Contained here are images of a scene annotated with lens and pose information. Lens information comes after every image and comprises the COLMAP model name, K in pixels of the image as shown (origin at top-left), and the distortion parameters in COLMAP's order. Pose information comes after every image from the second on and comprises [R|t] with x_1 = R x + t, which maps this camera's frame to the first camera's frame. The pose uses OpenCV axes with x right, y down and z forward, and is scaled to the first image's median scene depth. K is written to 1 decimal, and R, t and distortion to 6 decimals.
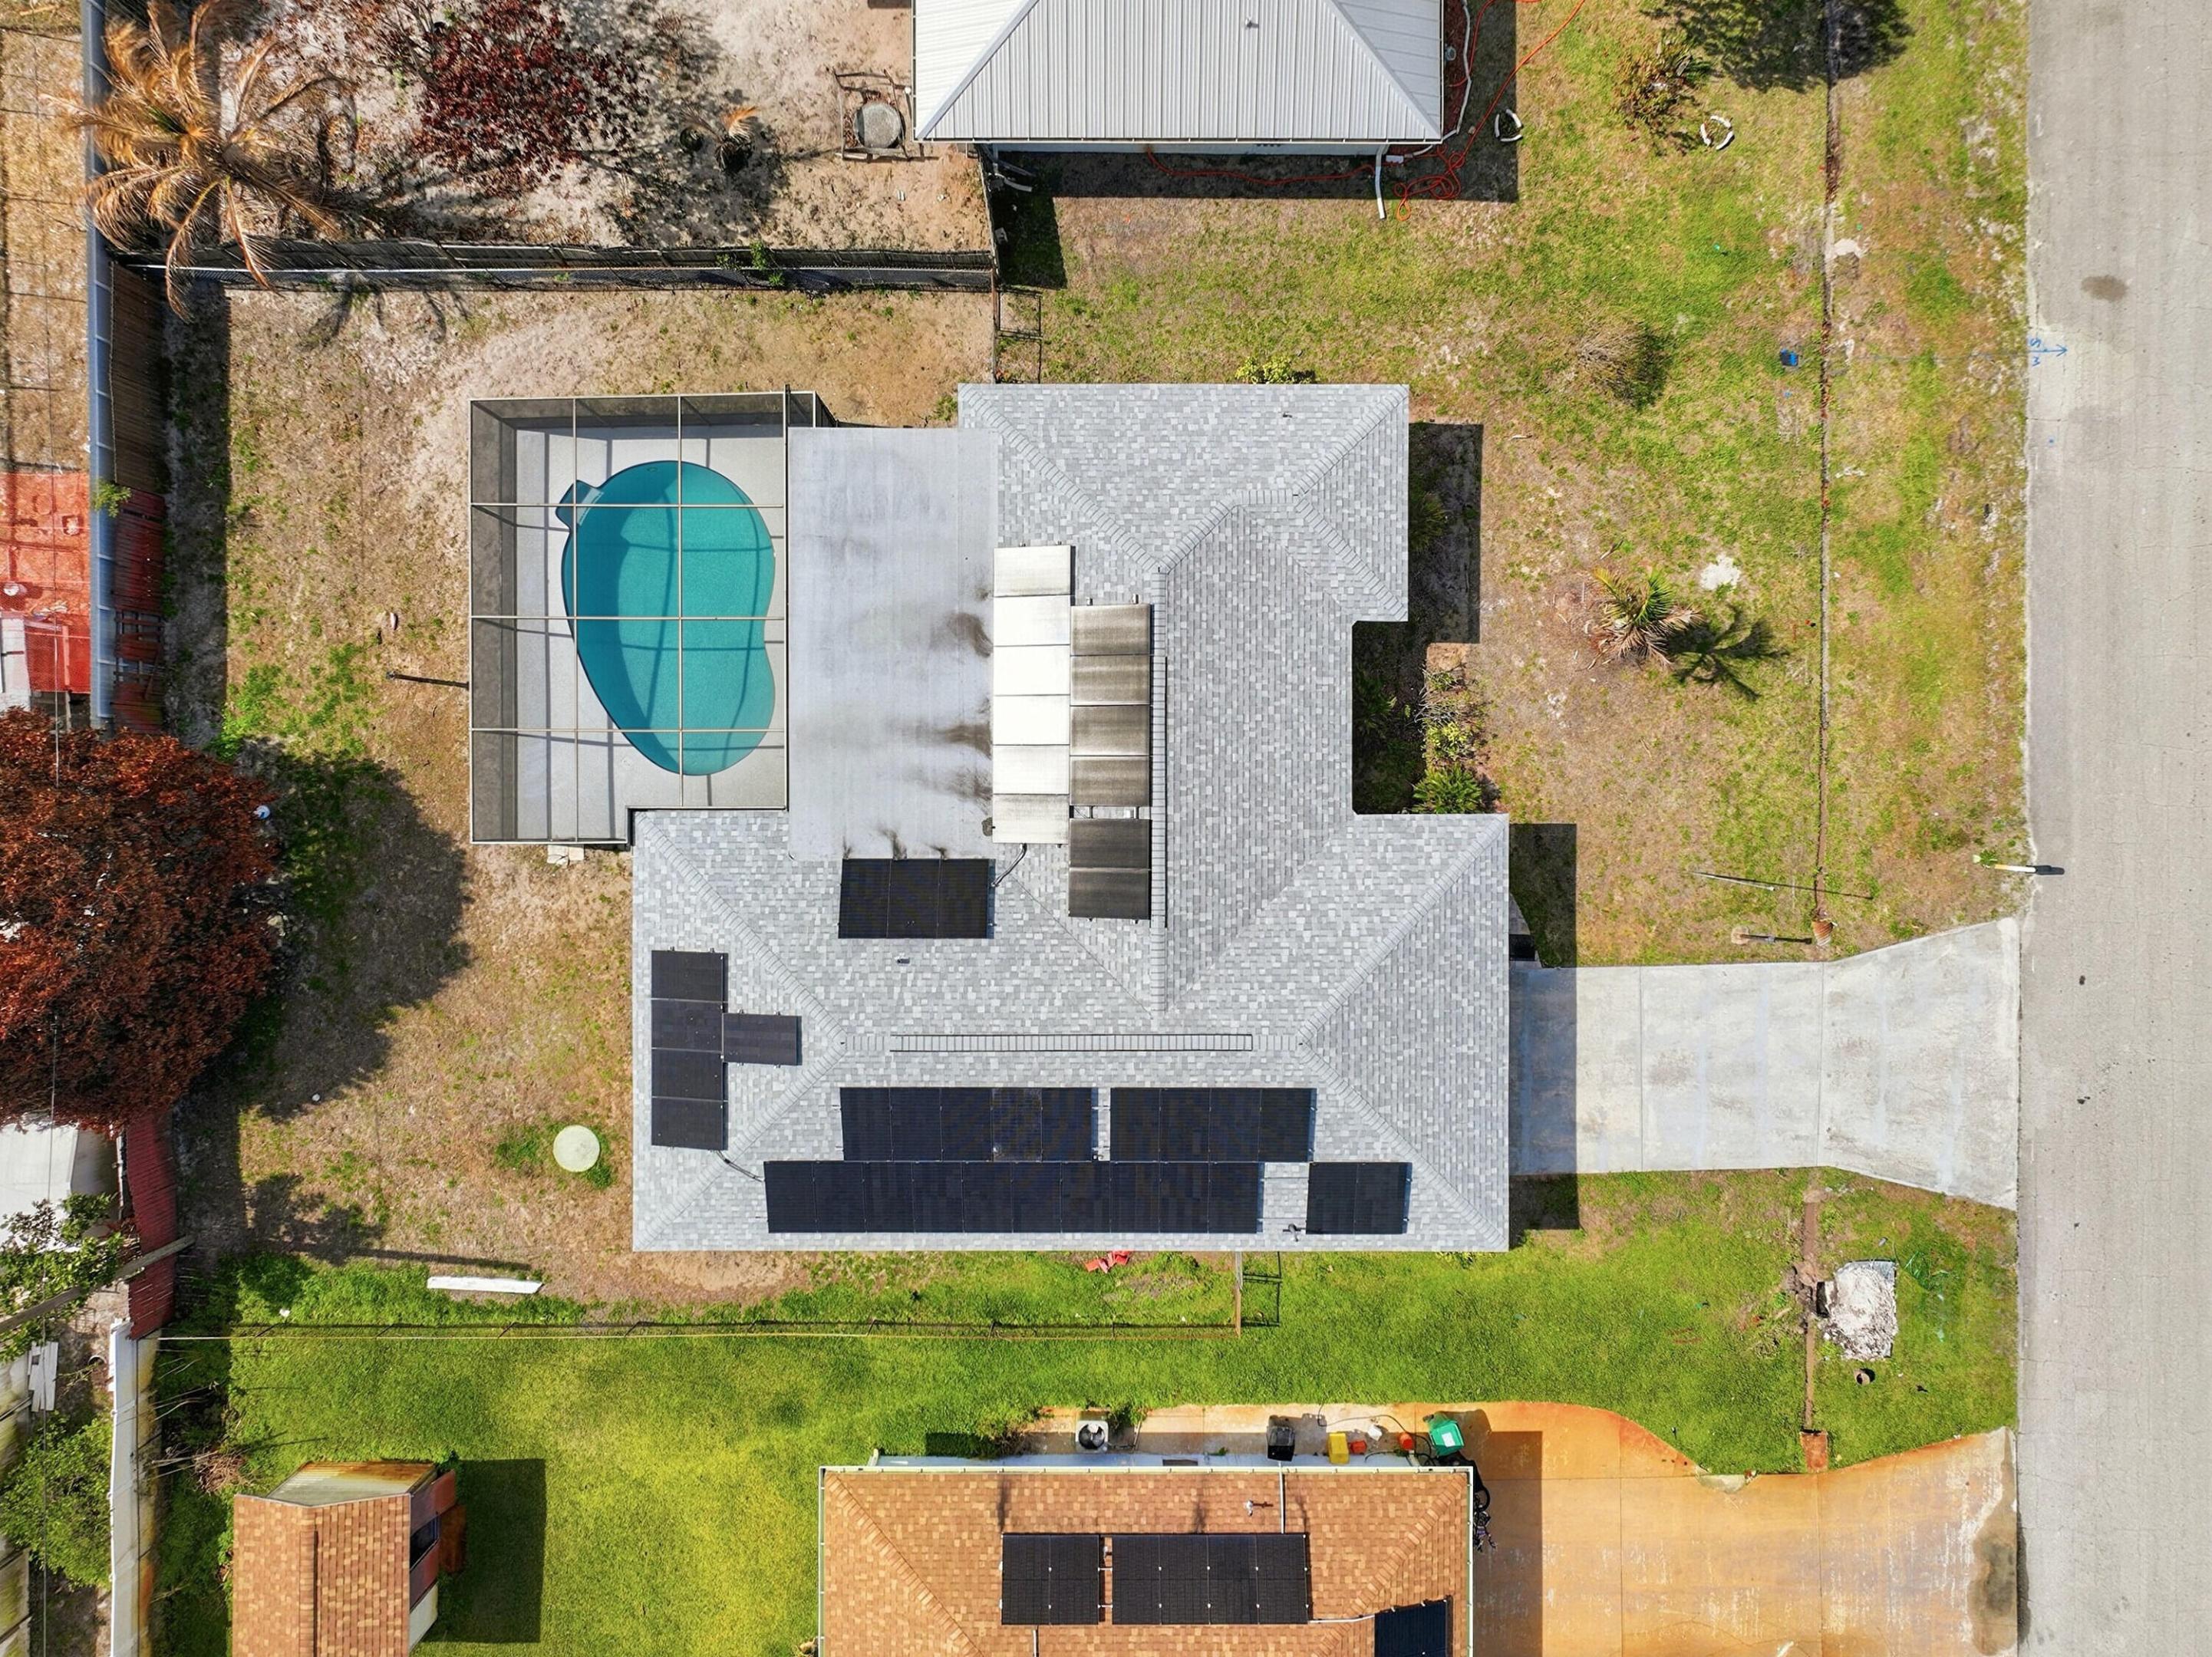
lens RADIAL K [[1557.0, 0, 1106.0], [0, 1557.0, 828.5], [0, 0, 1]] dist [-0.000536, 0.012494]
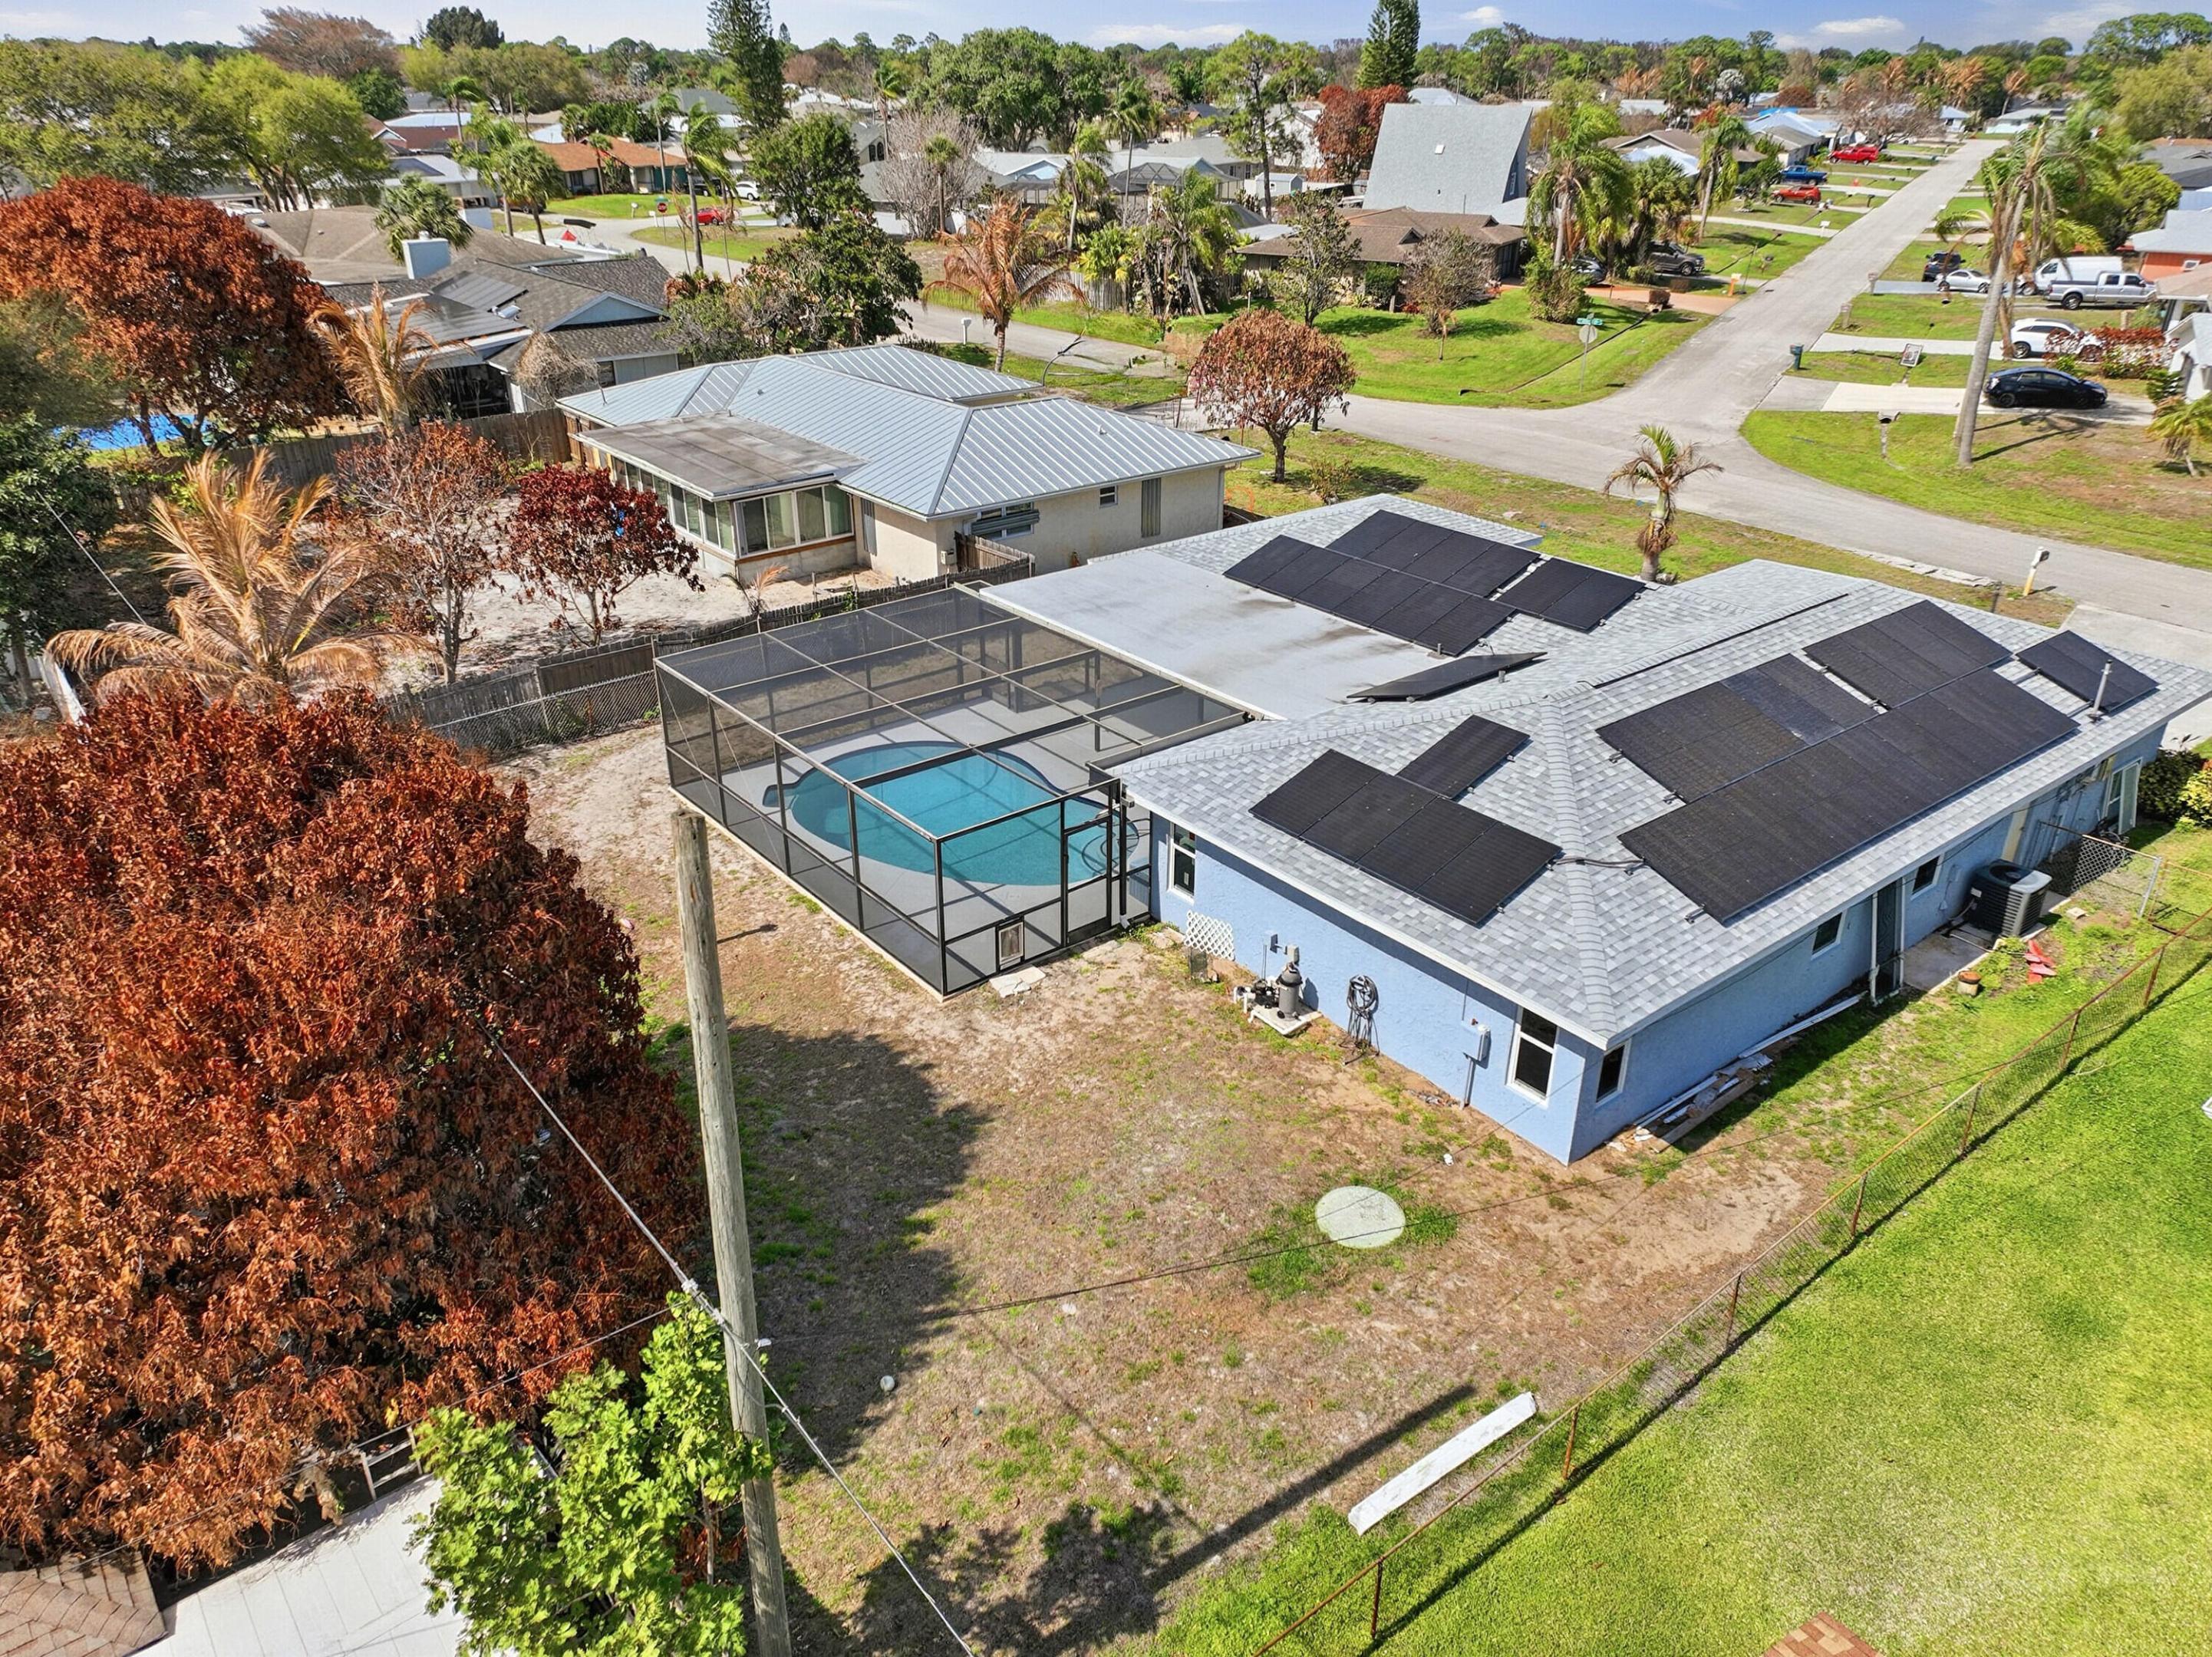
lens RADIAL K [[1557.0, 0, 1106.0], [0, 1557.0, 828.5], [0, 0, 1]] dist [-0.000536, 0.012494]
pose [[0.780356, -0.277847, 0.560219, -0.671144], [0.625311, 0.338875, -0.702957, 0.481215], [0.005470, 0.898868, 0.438185, 0.658421]]
